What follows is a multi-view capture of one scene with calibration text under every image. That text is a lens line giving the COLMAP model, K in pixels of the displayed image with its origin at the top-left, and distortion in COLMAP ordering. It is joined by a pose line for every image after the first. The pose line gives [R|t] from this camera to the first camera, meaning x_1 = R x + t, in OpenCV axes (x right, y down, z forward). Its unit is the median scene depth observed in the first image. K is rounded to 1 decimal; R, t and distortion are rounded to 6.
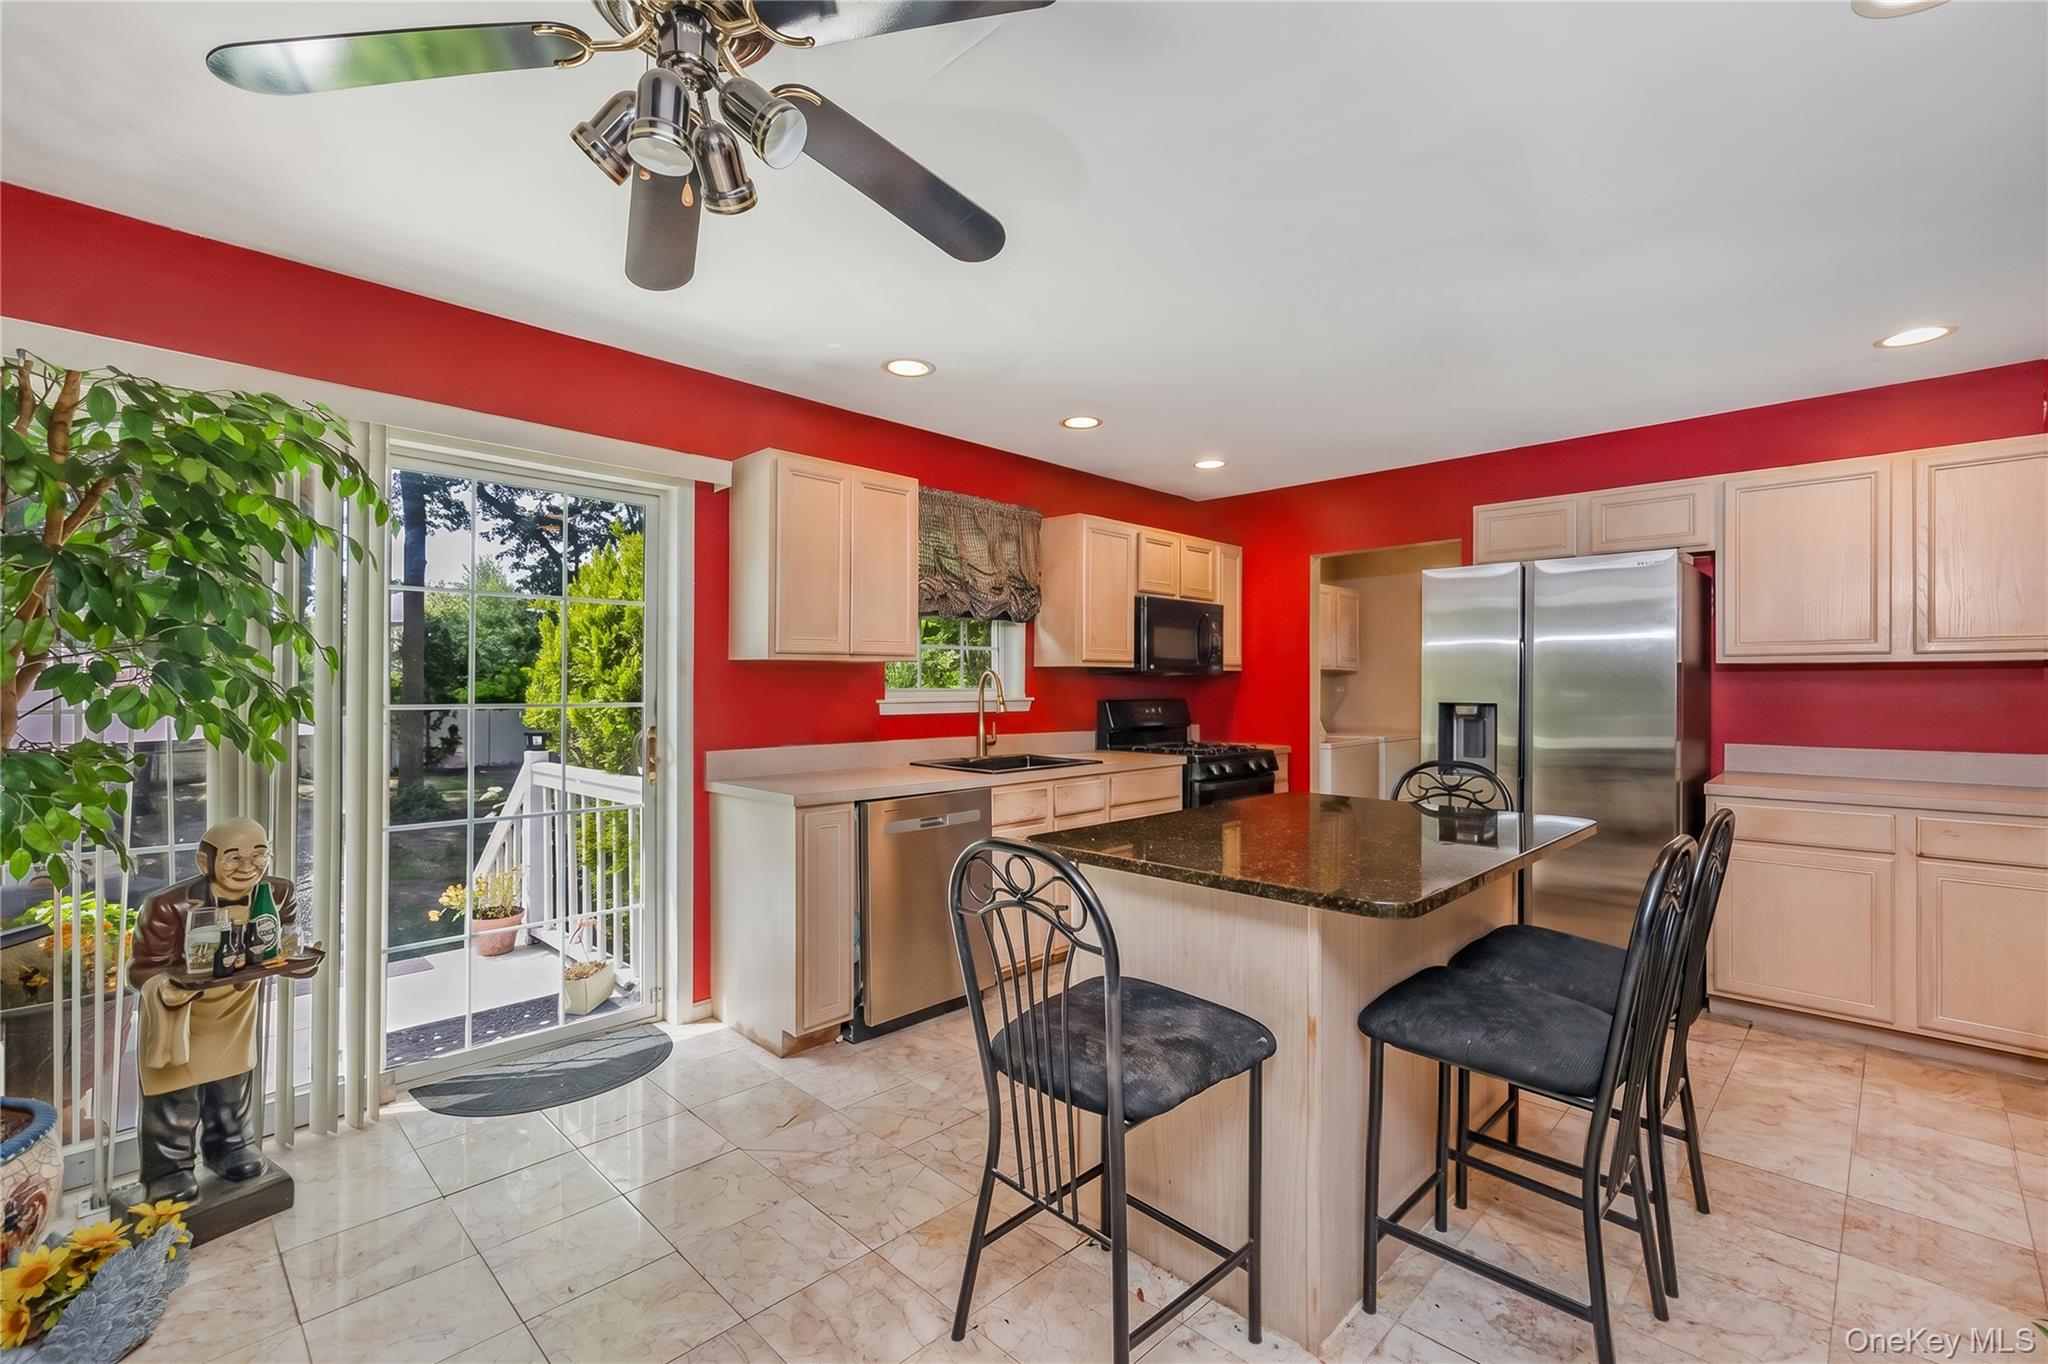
lens RADIAL K [[872.2, 0, 1037.5], [0, 872.2, 684.2], [0, 0, 1]] dist [-0.001649, -0.000207]
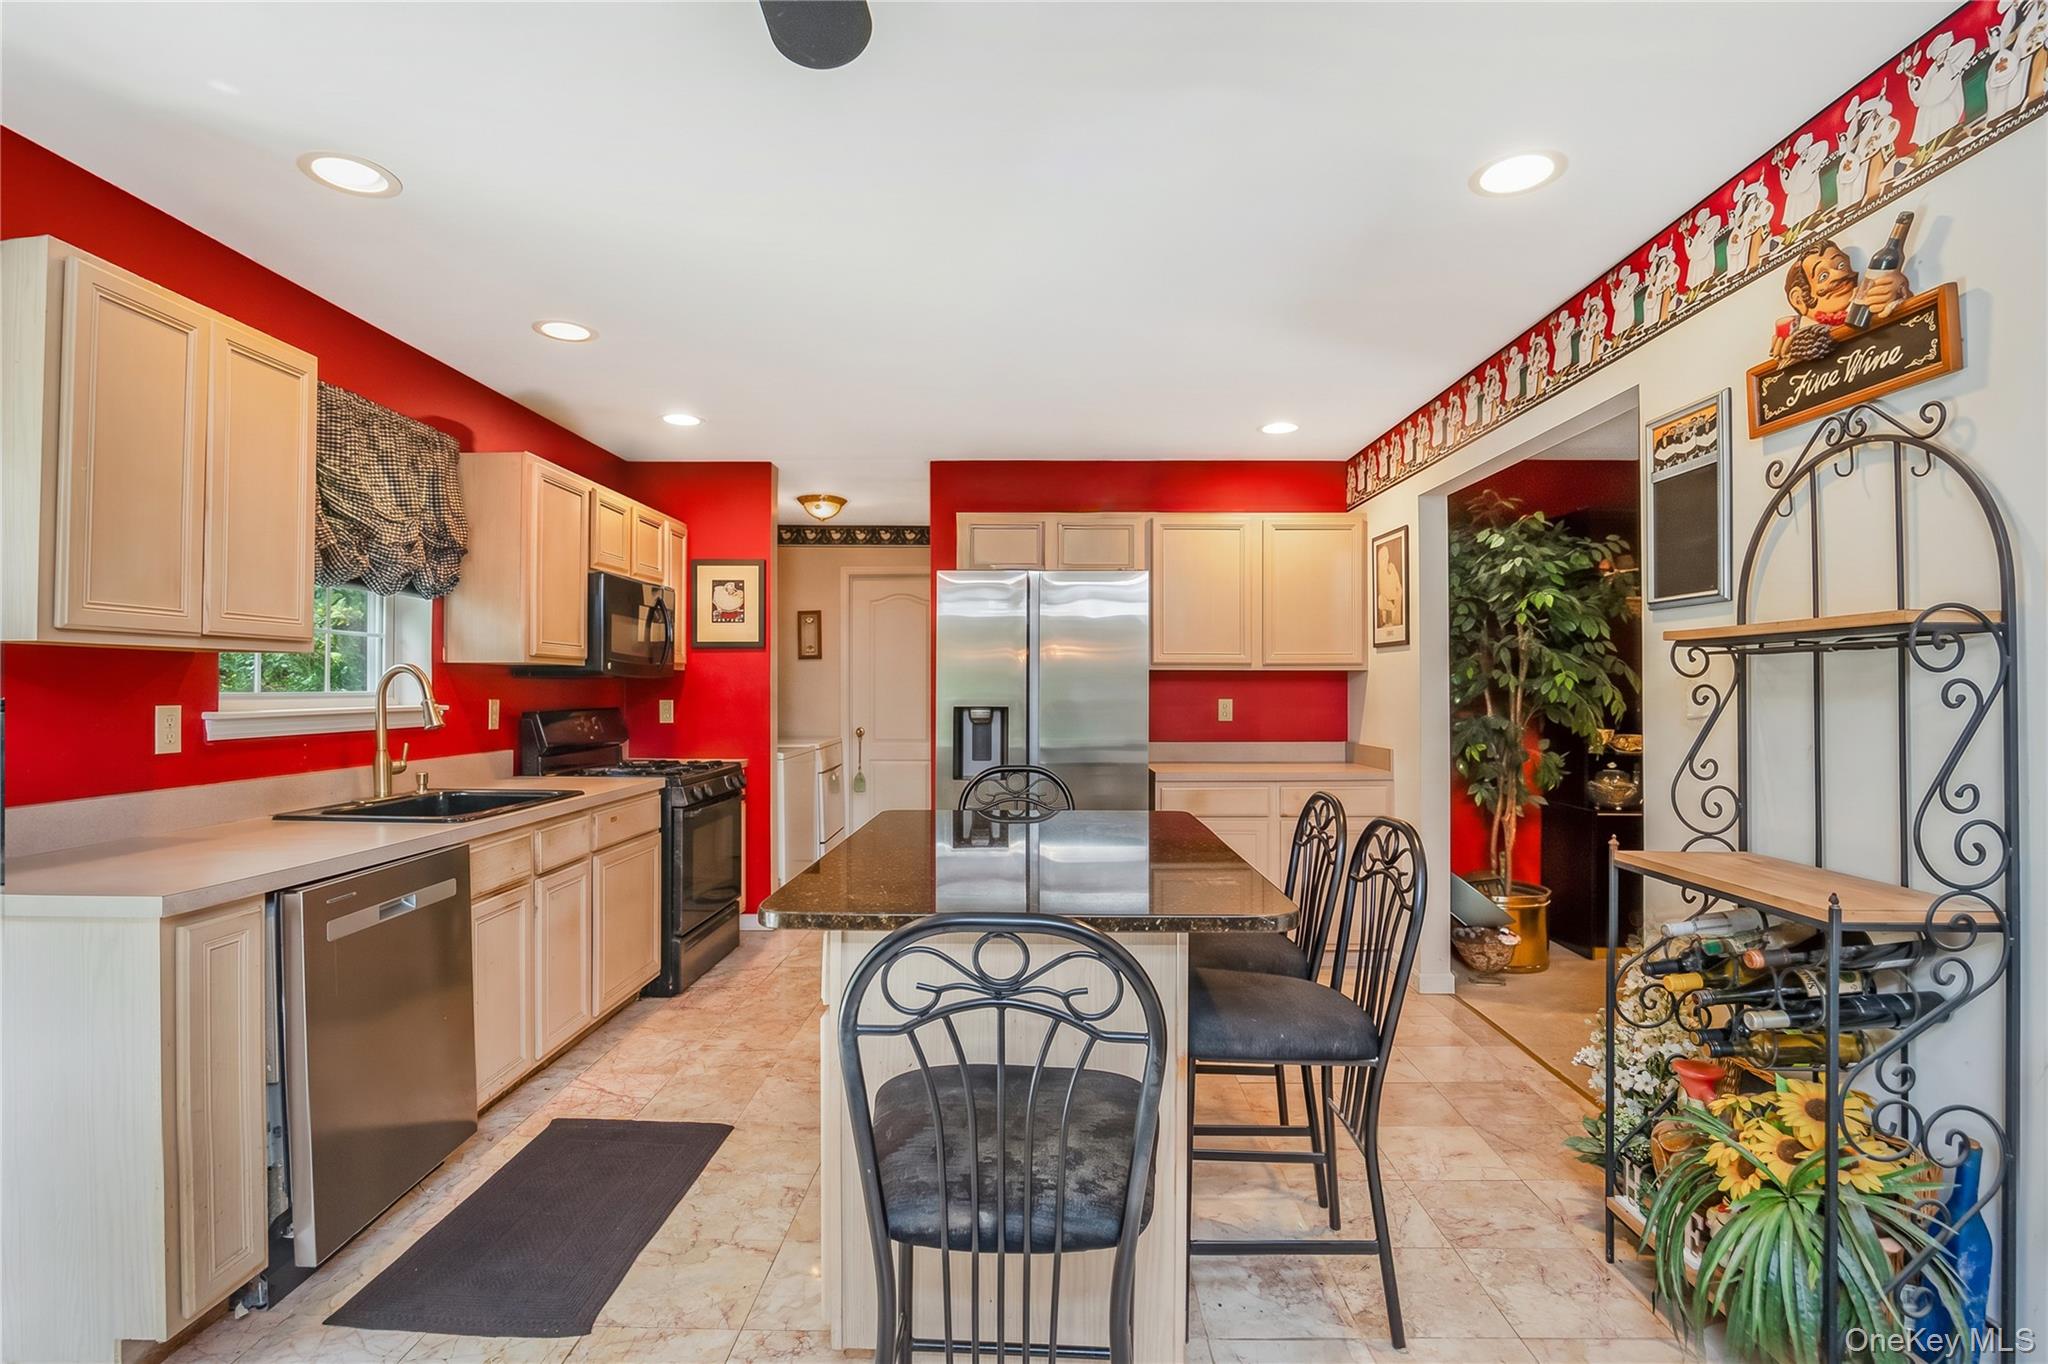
lens RADIAL K [[946.2, 0, 1020.5], [0, 946.2, 683.3], [0, 0, 1]] dist [-0.015883, -0.000259]
pose [[0.740221, 0.002496, 0.672359, -0.190877], [-0.000177, 0.999994, -0.003517, -0.001017], [-0.672364, 0.002485, 0.740216, 0.153315]]
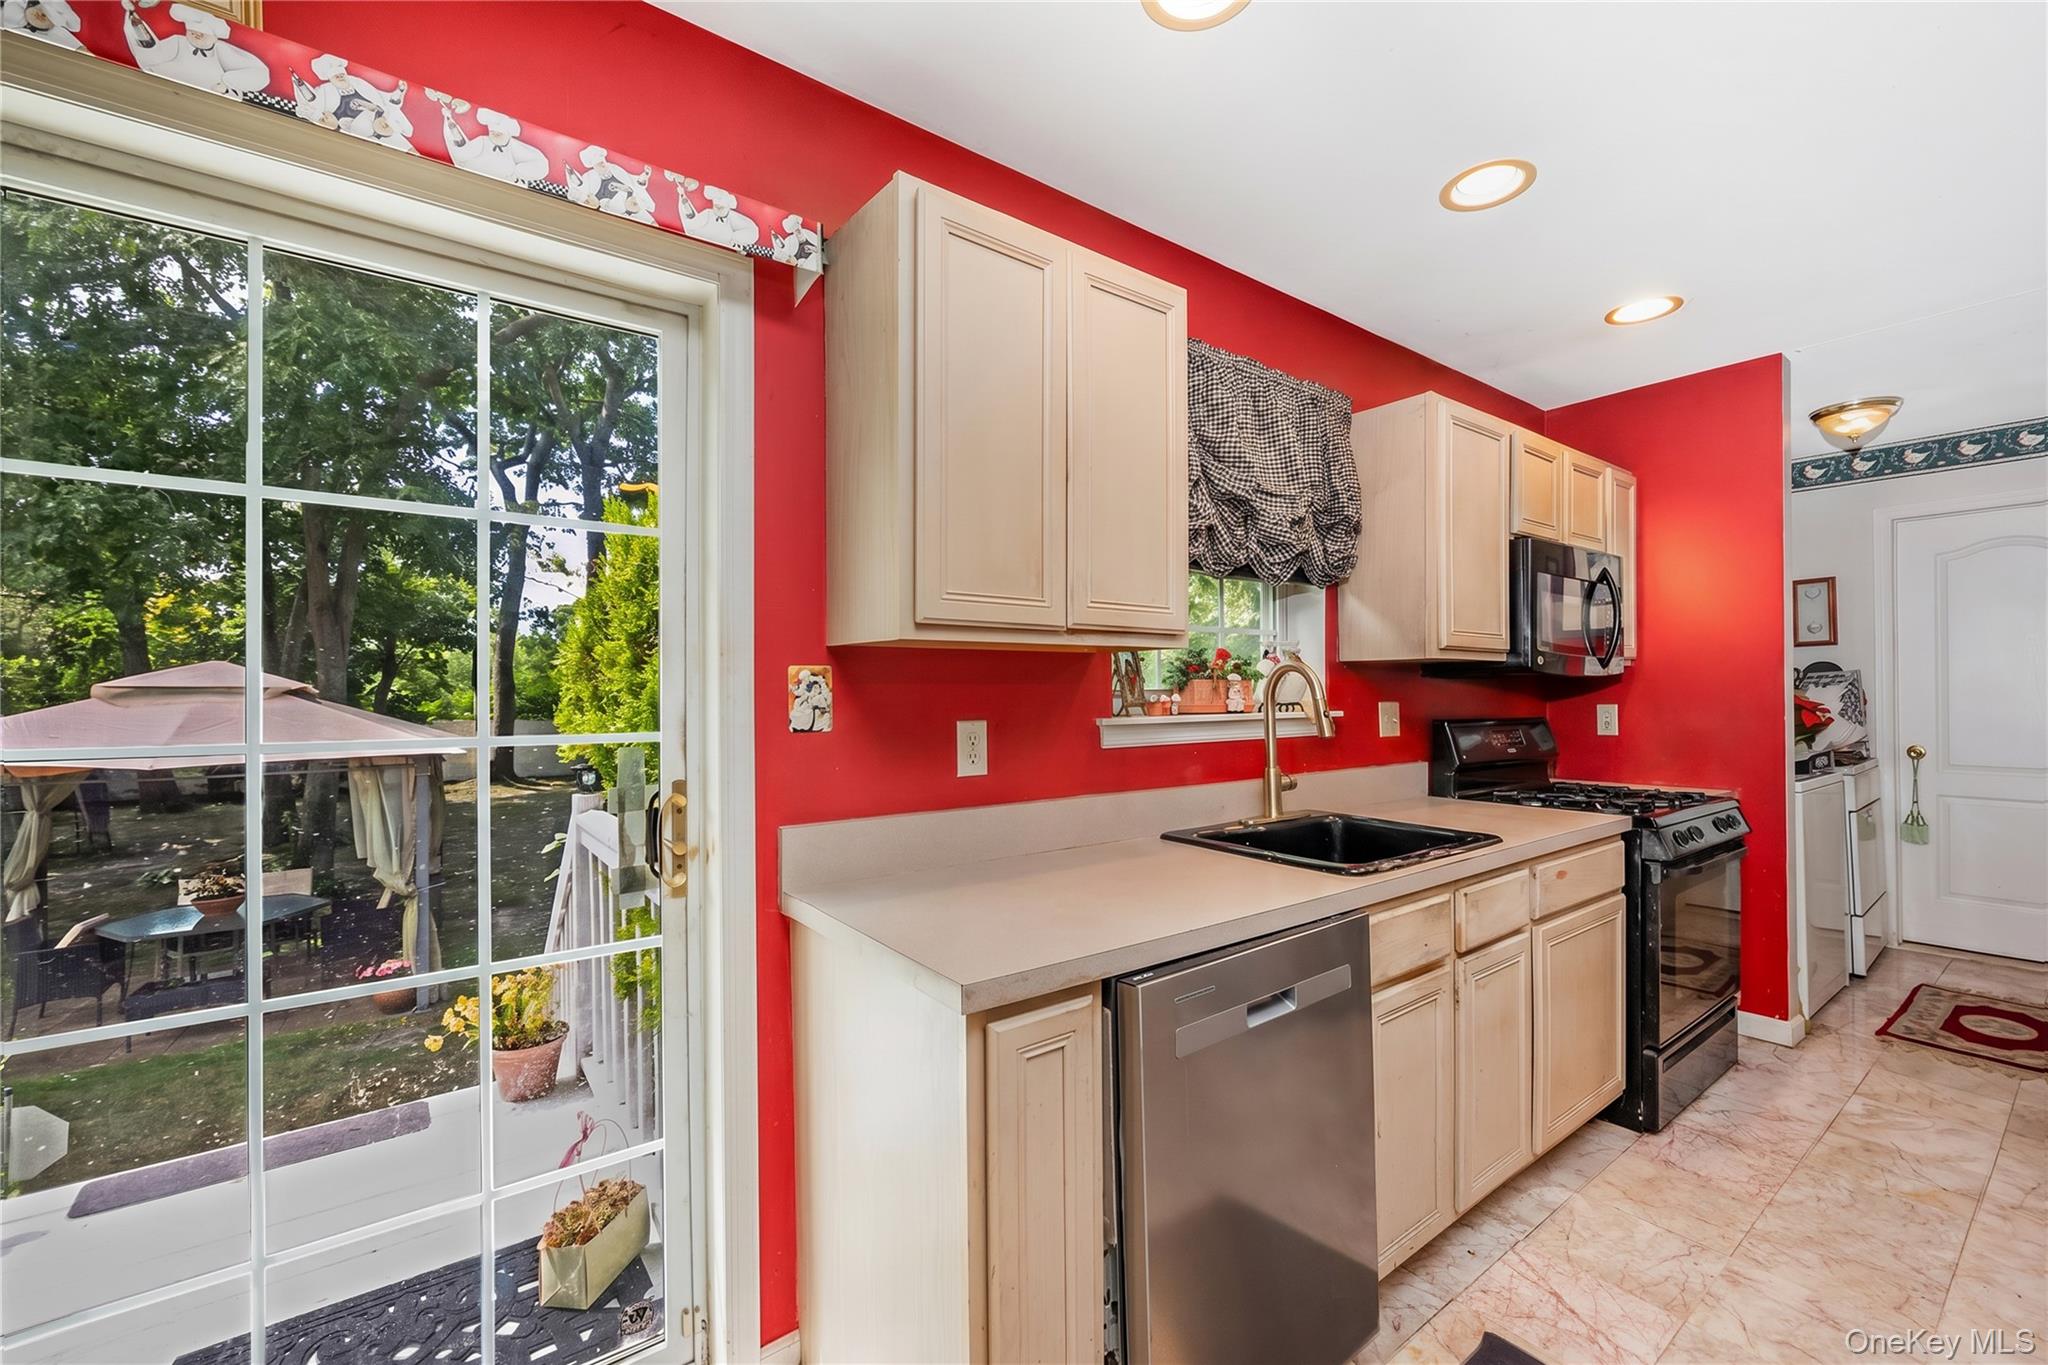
lens RADIAL K [[830.2, 0, 1027.1], [0, 830.2, 690.2], [0, 0, 1]] dist [-0.001594, -0.000068]
pose [[0.984192, -0.008425, -0.176905, -0.129312], [0.008392, 0.999964, -0.000930, -0.001188], [0.176906, -0.000570, 0.984227, 0.453064]]
